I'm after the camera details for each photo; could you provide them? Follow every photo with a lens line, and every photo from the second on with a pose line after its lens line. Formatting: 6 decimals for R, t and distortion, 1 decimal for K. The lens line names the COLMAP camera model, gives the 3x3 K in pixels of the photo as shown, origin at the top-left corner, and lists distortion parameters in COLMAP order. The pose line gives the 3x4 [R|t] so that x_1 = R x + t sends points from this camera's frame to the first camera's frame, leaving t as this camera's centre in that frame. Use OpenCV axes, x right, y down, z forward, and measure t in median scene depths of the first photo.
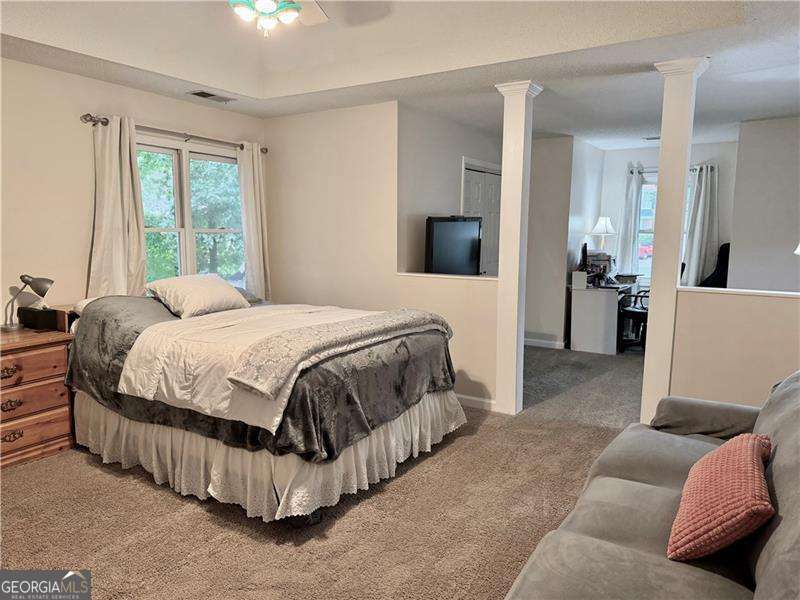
lens RADIAL K [[560.1, 0, 399.3], [0, 560.1, 301.8], [0, 0, 1]] dist [0.012062, -0.015411]
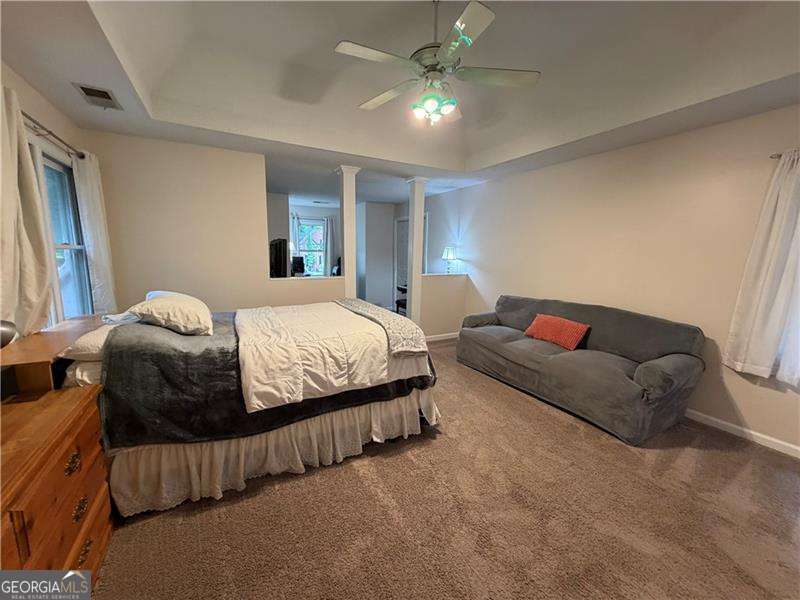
lens RADIAL K [[317.7, 0, 398.7], [0, 317.7, 297.0], [0, 0, 1]] dist [0.000050, -0.000095]
pose [[0.490302, -0.120753, 0.863147, -0.857250], [0.100512, 0.991582, 0.081626, -0.060603], [-0.865737, 0.046736, 0.498312, 0.506034]]
